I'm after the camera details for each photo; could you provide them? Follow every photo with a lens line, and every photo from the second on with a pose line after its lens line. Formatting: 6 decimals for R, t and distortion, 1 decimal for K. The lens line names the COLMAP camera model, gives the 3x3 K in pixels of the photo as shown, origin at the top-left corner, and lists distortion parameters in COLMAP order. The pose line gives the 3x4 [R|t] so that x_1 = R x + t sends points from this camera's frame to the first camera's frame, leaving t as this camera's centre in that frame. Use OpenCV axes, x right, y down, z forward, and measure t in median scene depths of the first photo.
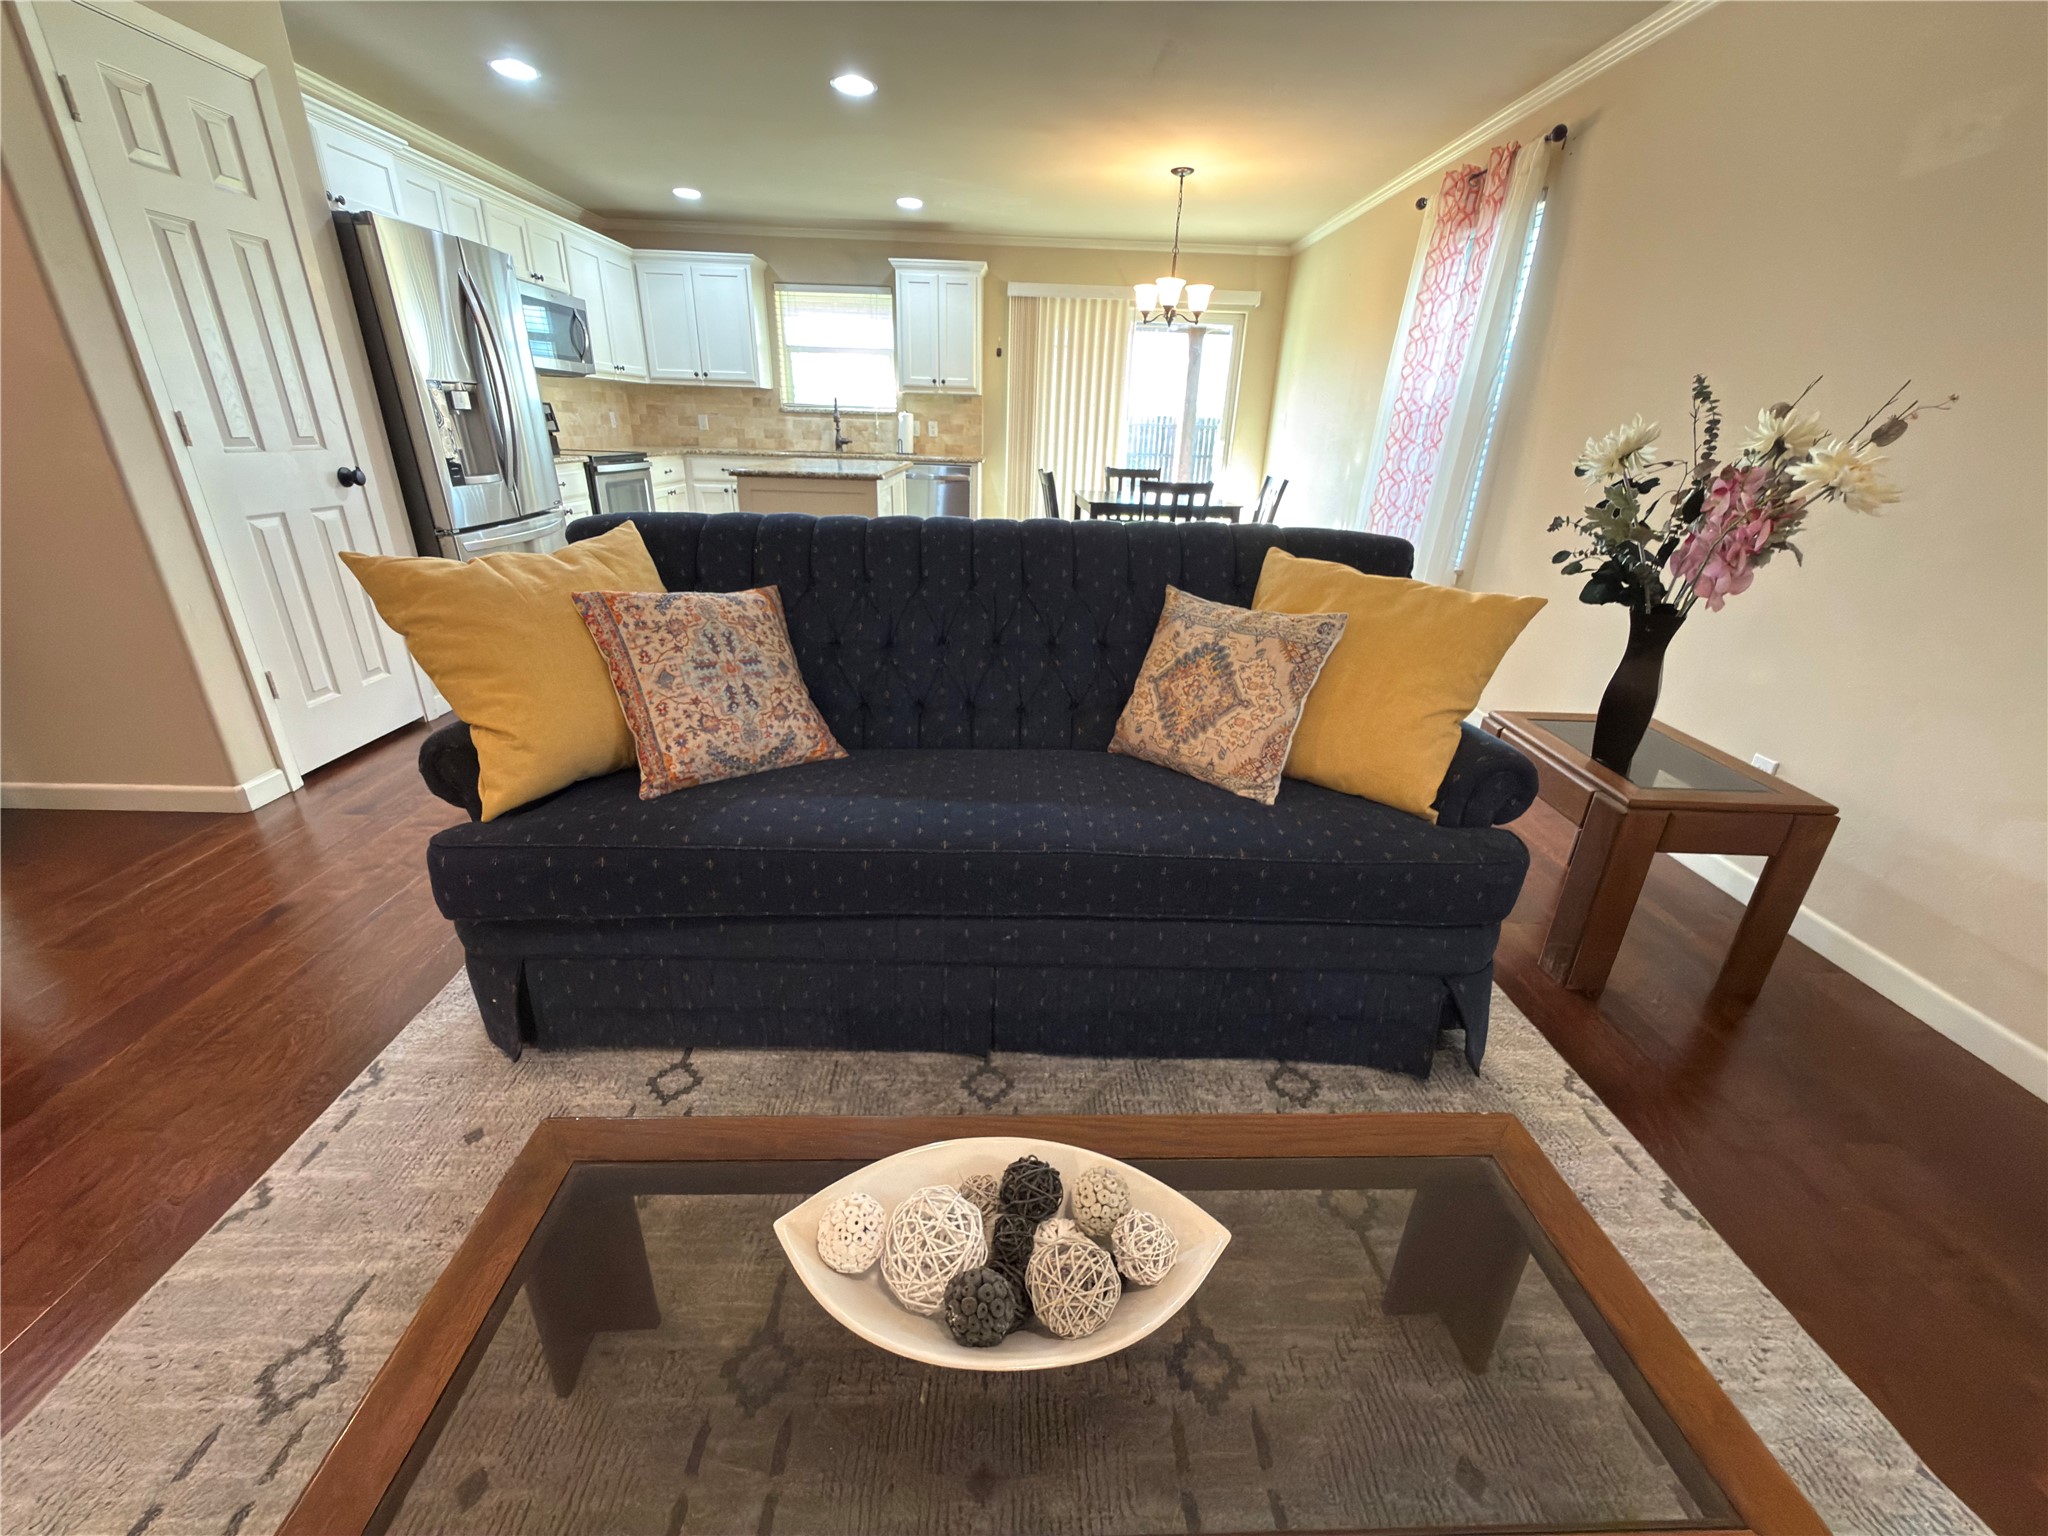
lens RADIAL K [[813.0, 0, 1028.3], [0, 813.0, 771.0], [0, 0, 1]] dist [-0.003459, -0.000152]
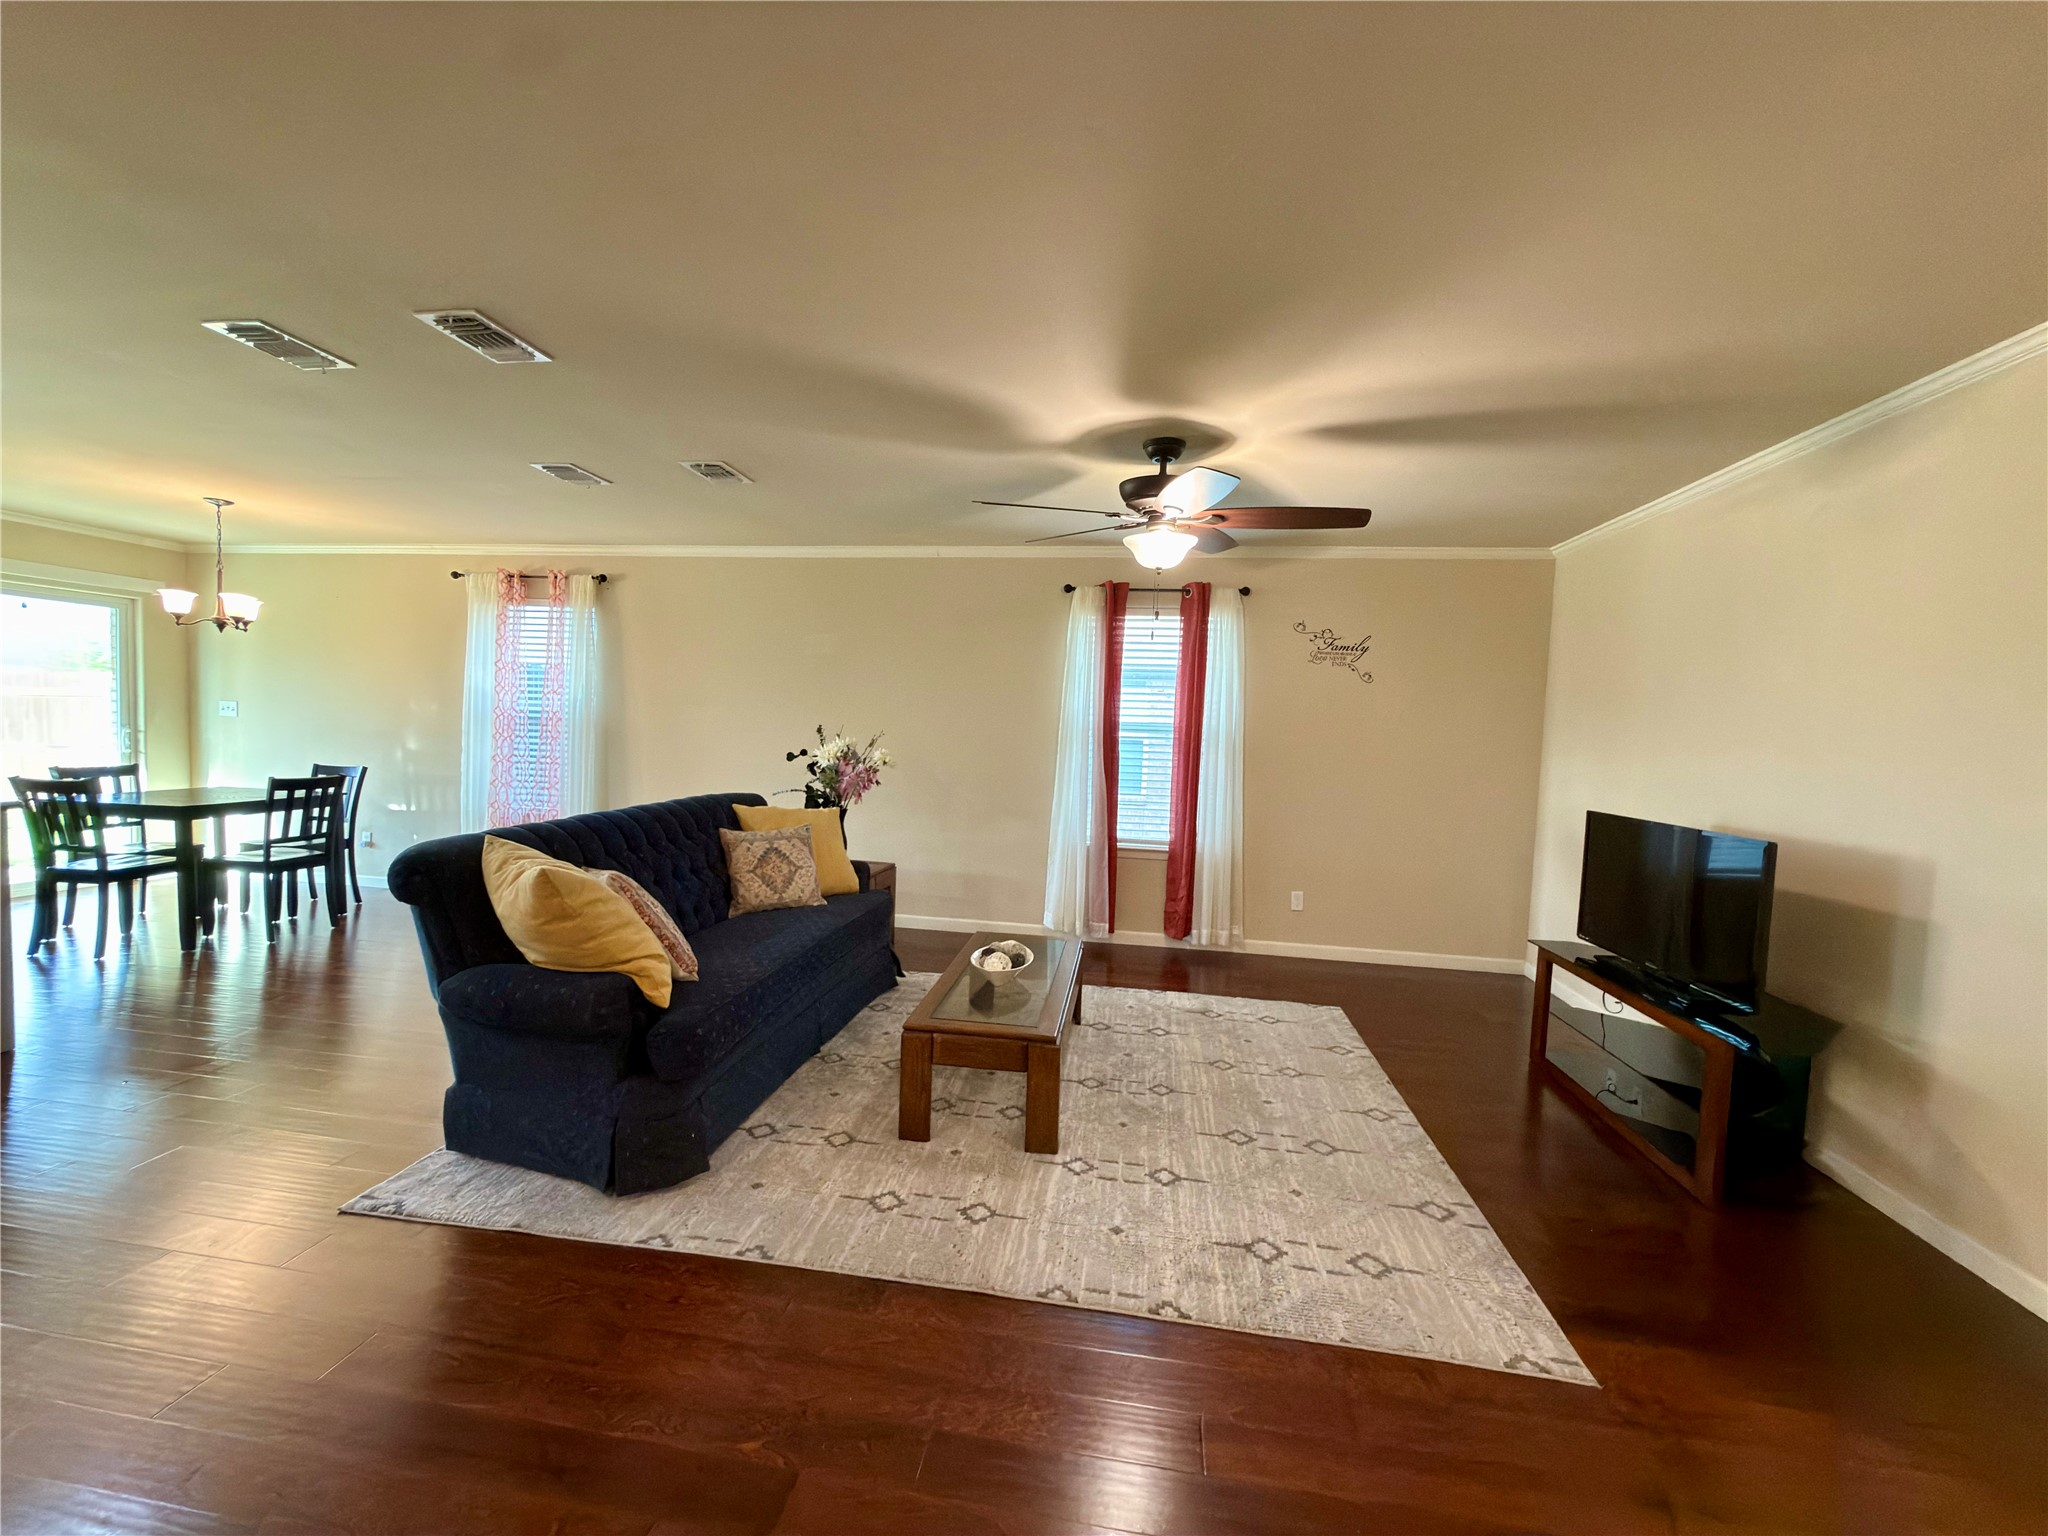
lens RADIAL K [[813.0, 0, 1027.9], [0, 813.0, 776.4], [0, 0, 1]] dist [-0.003459, -0.000152]
pose [[0.162490, -0.084782, 0.983061, -0.516273], [0.356936, 0.933881, 0.021542, -0.040016], [-0.919888, 0.347389, 0.182008, -0.022828]]
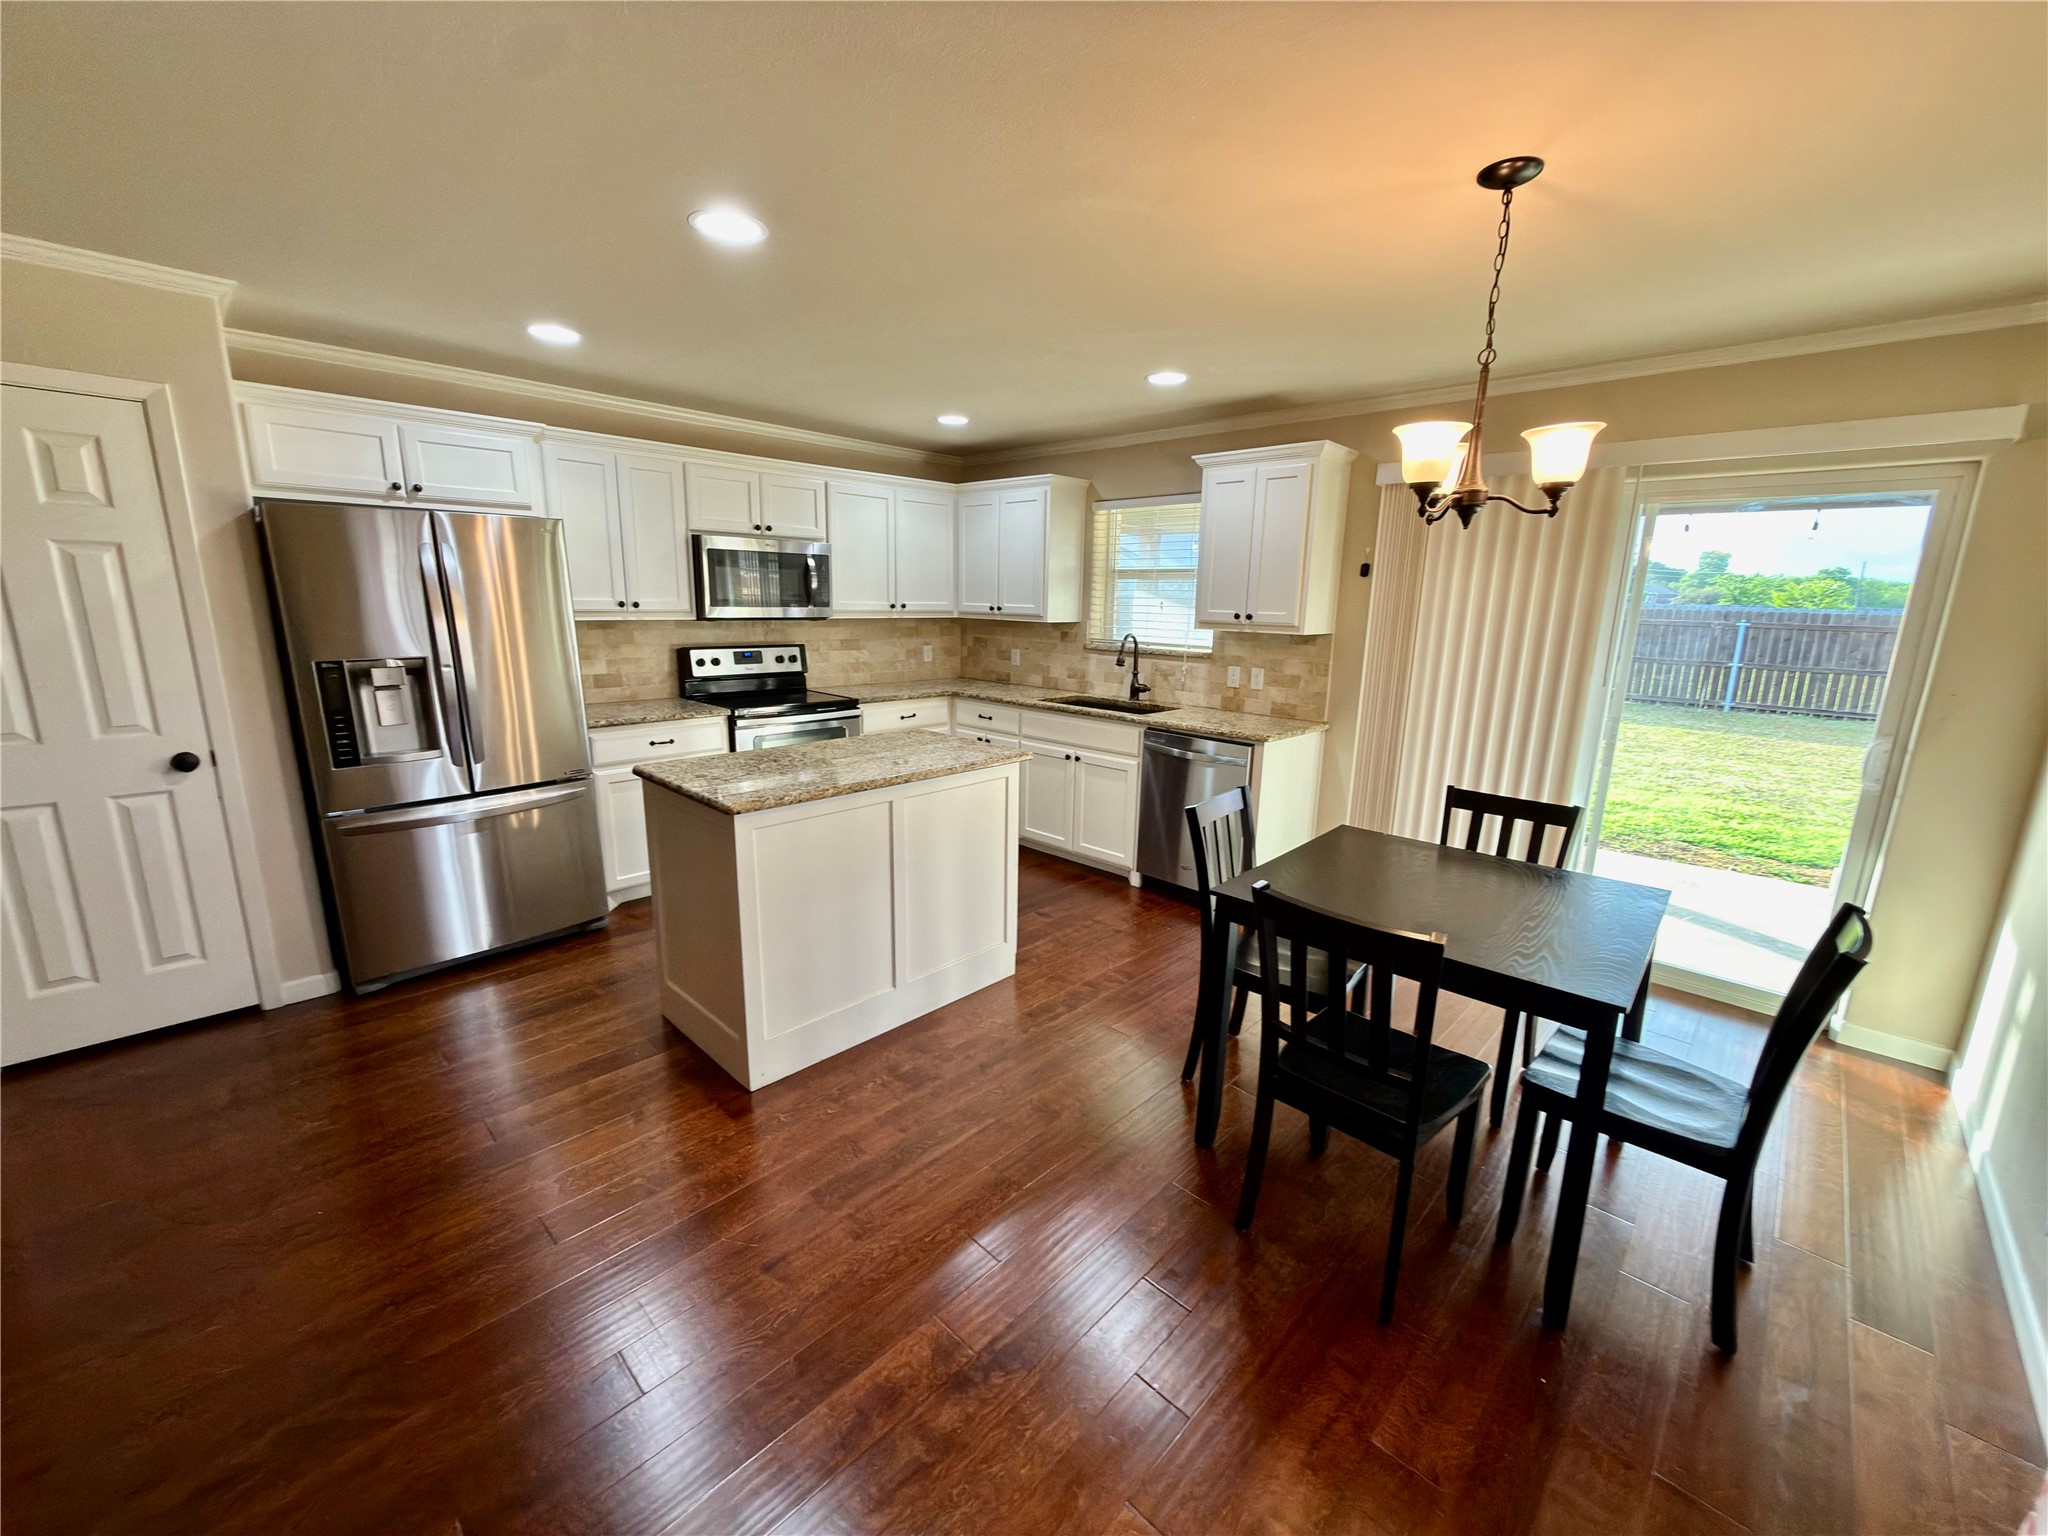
lens RADIAL K [[813.0, 0, 1007.4], [0, 813.0, 772.8], [0, 0, 1]] dist [-0.003459, -0.000152]
pose [[0.702654, 0.135654, -0.698481, 0.240064], [-0.278482, 0.955779, -0.094521, -0.252411], [0.654772, 0.260930, 0.709359, 0.457610]]
